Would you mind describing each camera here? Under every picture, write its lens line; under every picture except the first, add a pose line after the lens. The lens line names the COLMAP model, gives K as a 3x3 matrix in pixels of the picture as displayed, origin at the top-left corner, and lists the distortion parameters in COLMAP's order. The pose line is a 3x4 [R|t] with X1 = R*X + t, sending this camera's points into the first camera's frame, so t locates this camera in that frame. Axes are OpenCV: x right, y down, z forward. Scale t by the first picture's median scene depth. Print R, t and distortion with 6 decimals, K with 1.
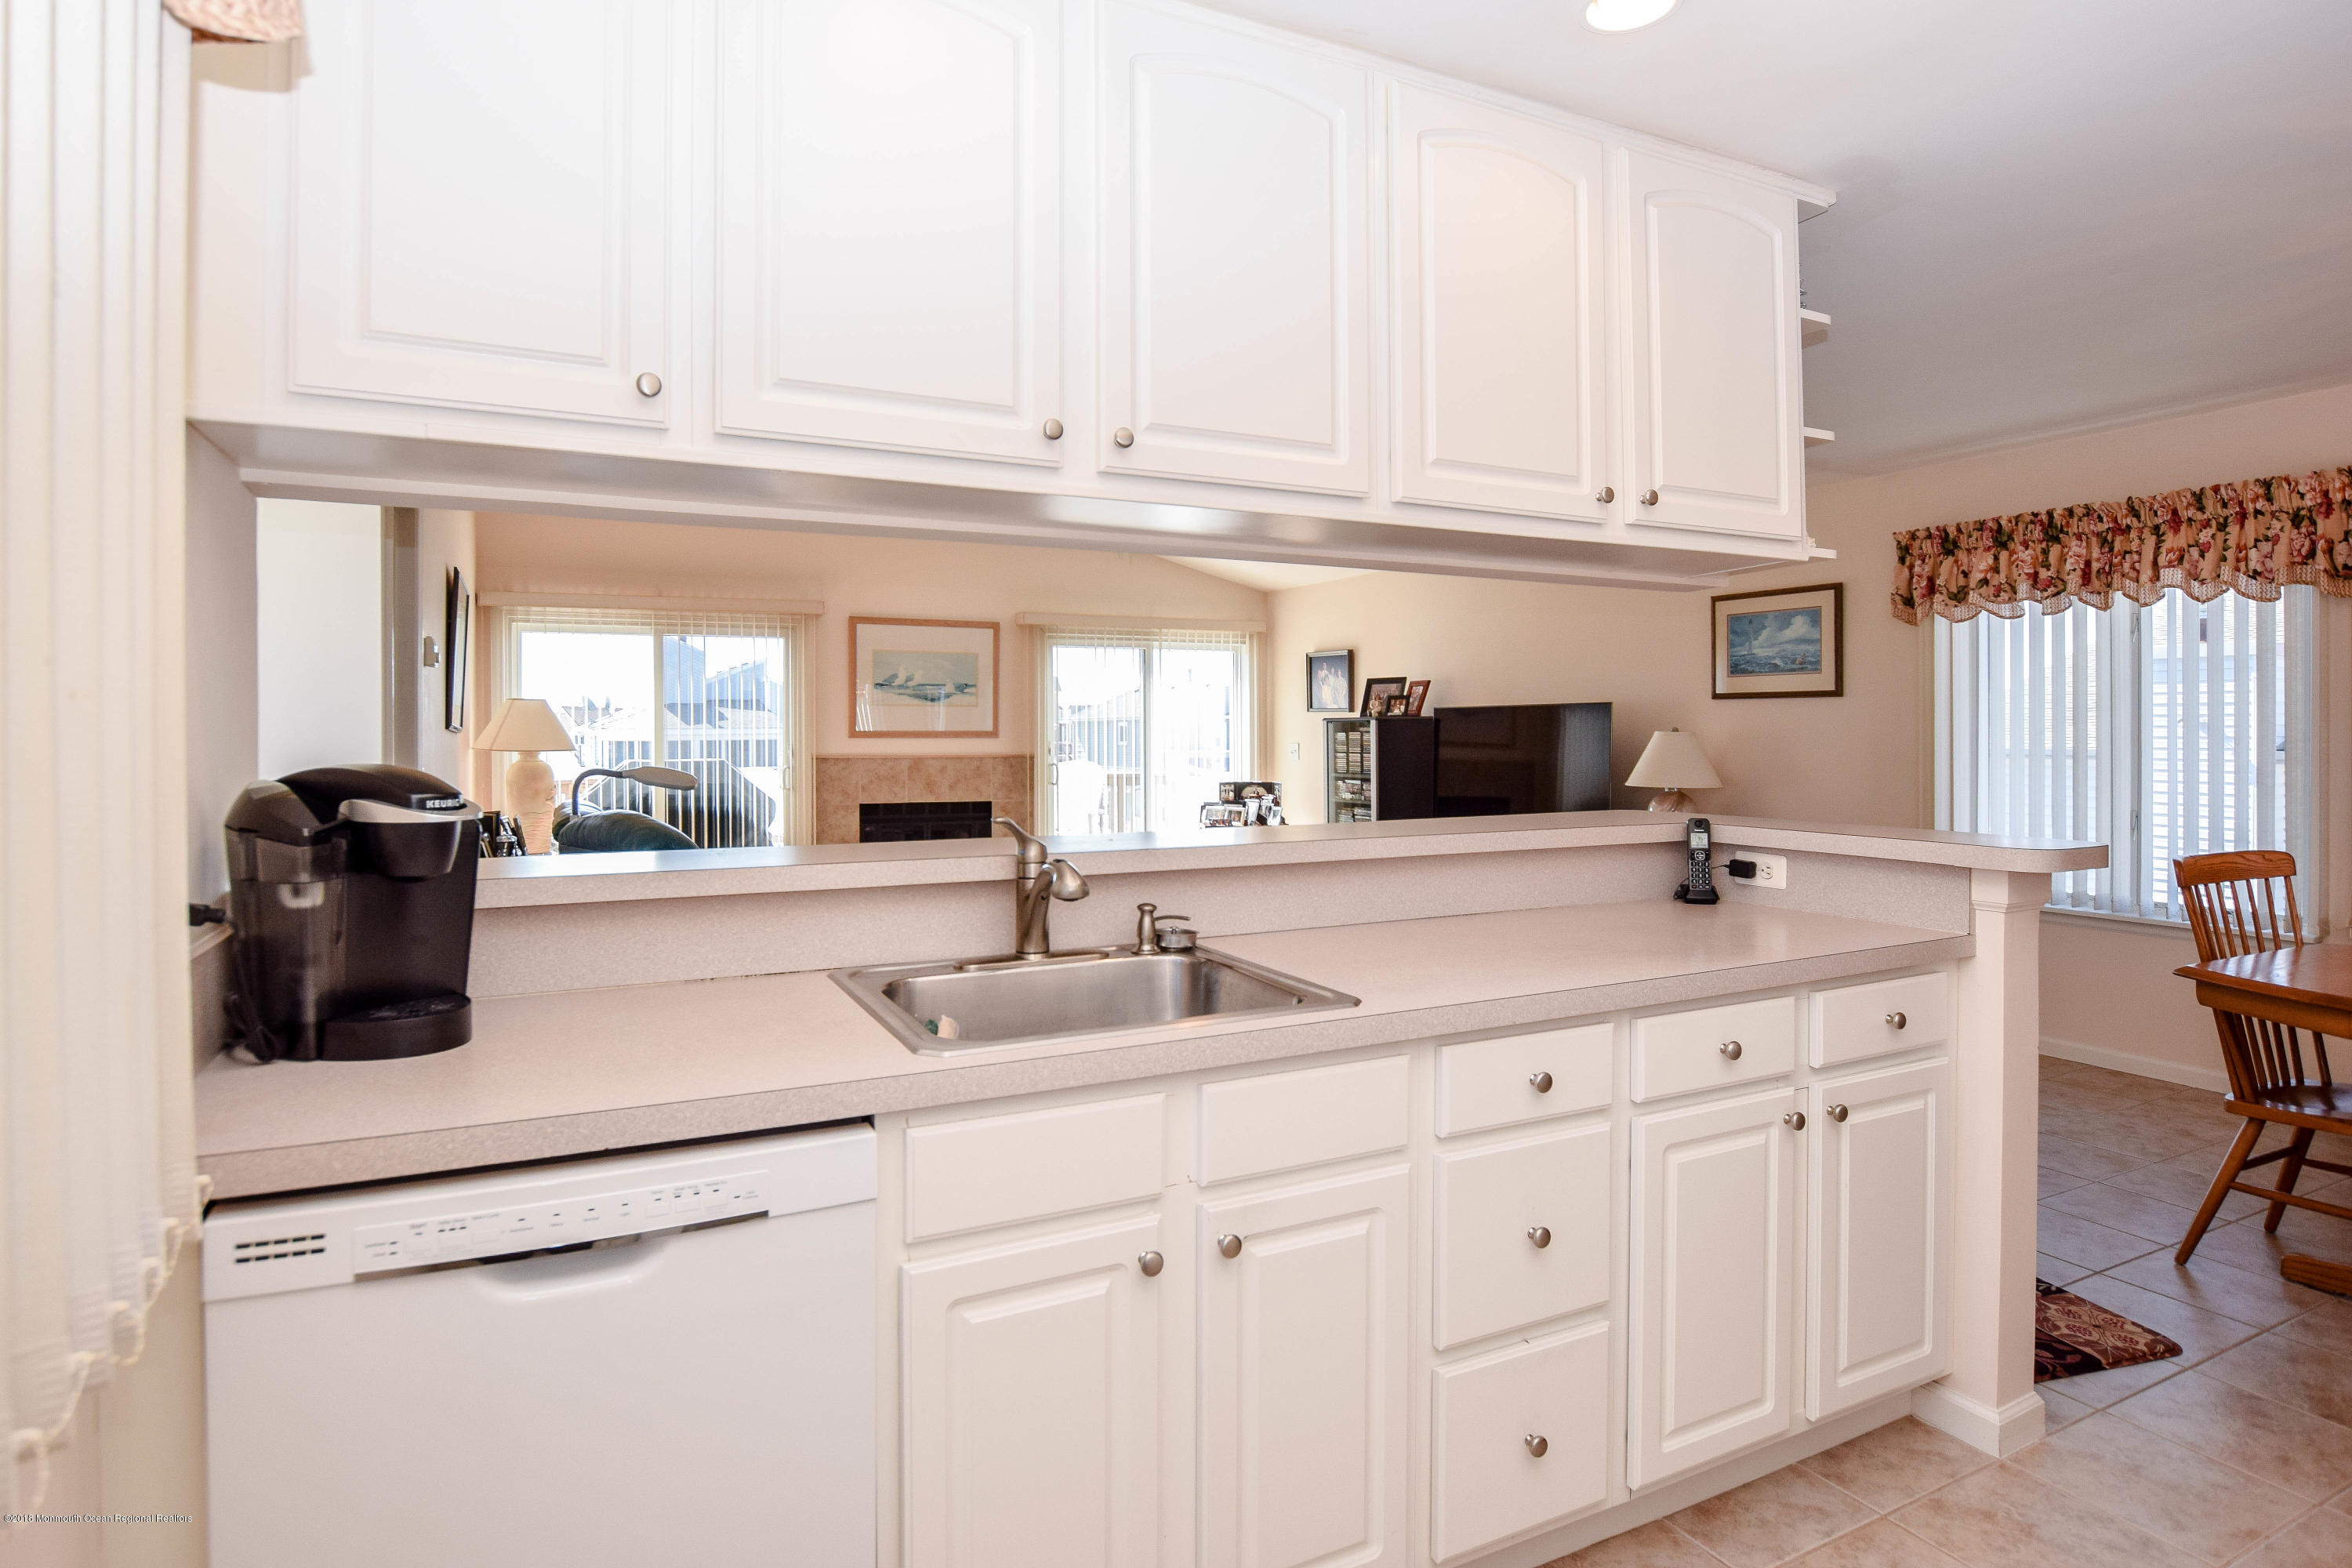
lens RADIAL K [[1273.1, 0, 1176.2], [0, 1273.1, 751.7], [0, 0, 1]] dist [-0.024234, 0.006355]
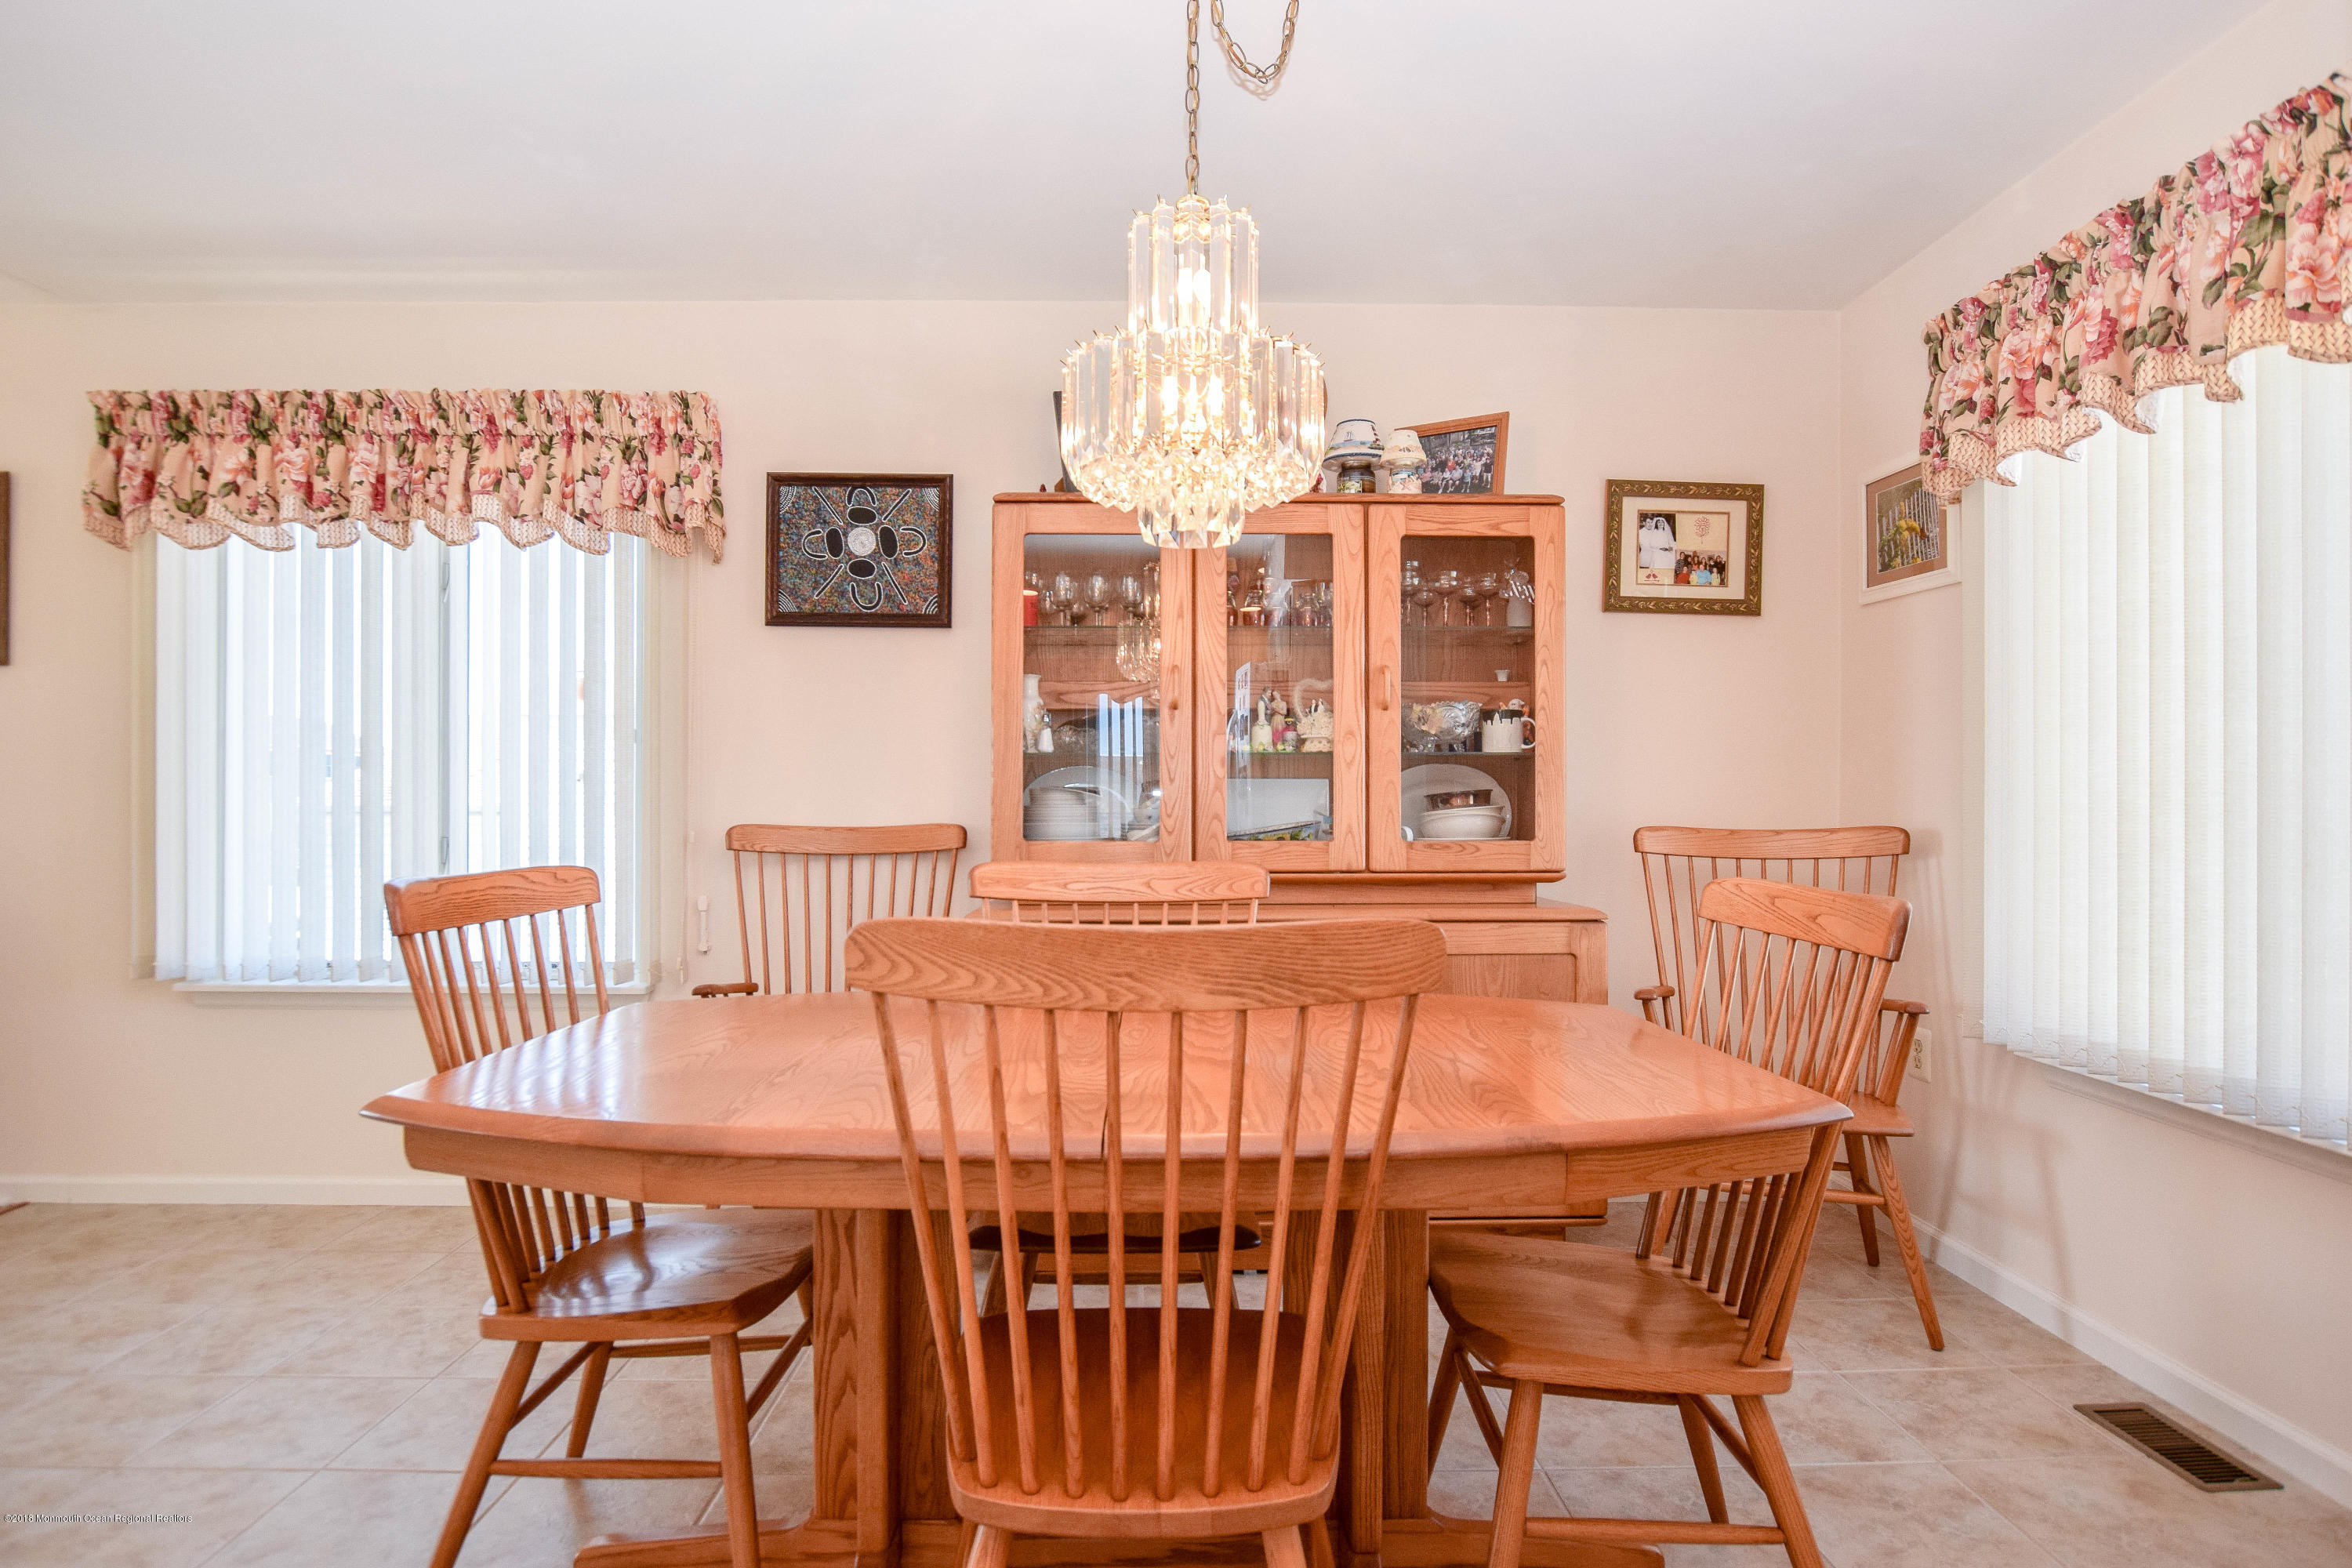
lens RADIAL K [[1340.9, 0, 1182.0], [0, 1340.9, 788.4], [0, 0, 1]] dist [-0.021435, 0.005371]
pose [[0.458092, 0.013944, 0.888795, 0.254807], [0.006412, 0.999799, -0.018991, 0.032994], [-0.888881, 0.014399, 0.457911, 0.254517]]
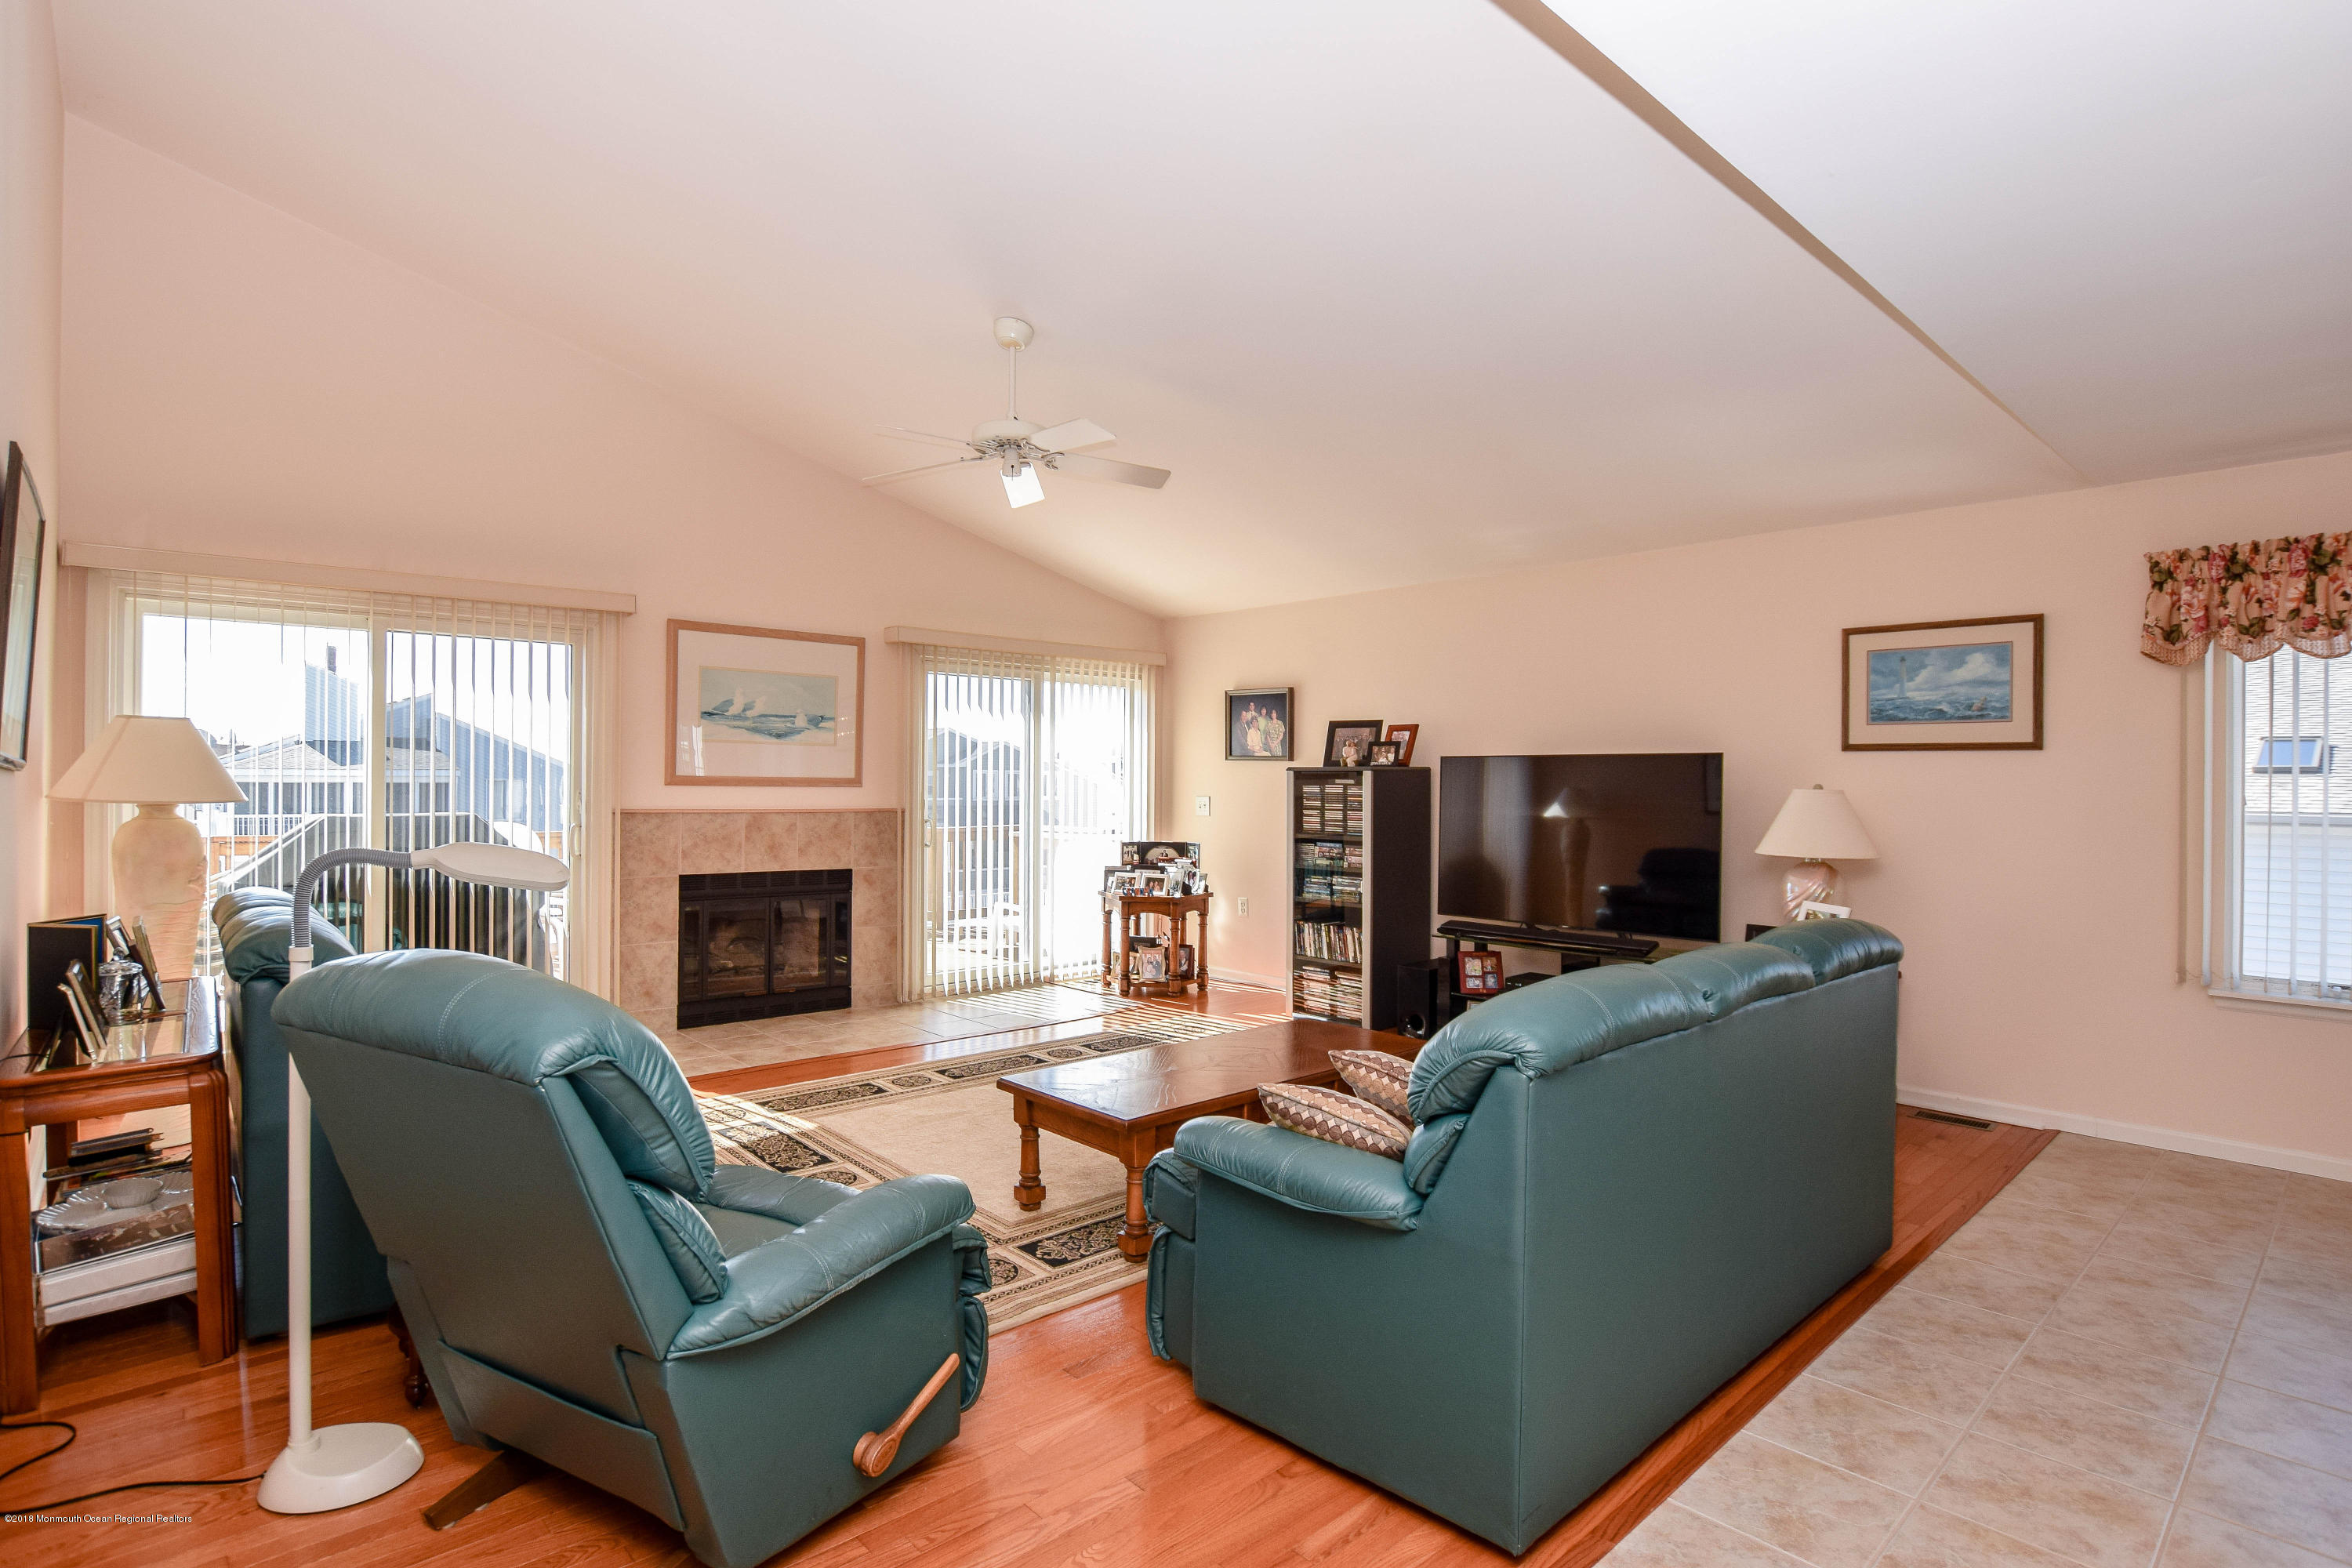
lens RADIAL K [[1171.0, 0, 1174.9], [0, 1171.0, 791.5], [0, 0, 1]] dist [-0.024476, -0.000679]
pose [[0.963958, 0.008590, 0.265915, -0.253683], [-0.006876, 0.999949, -0.007378, -0.007118], [-0.265965, 0.005284, 0.963968, 0.459697]]
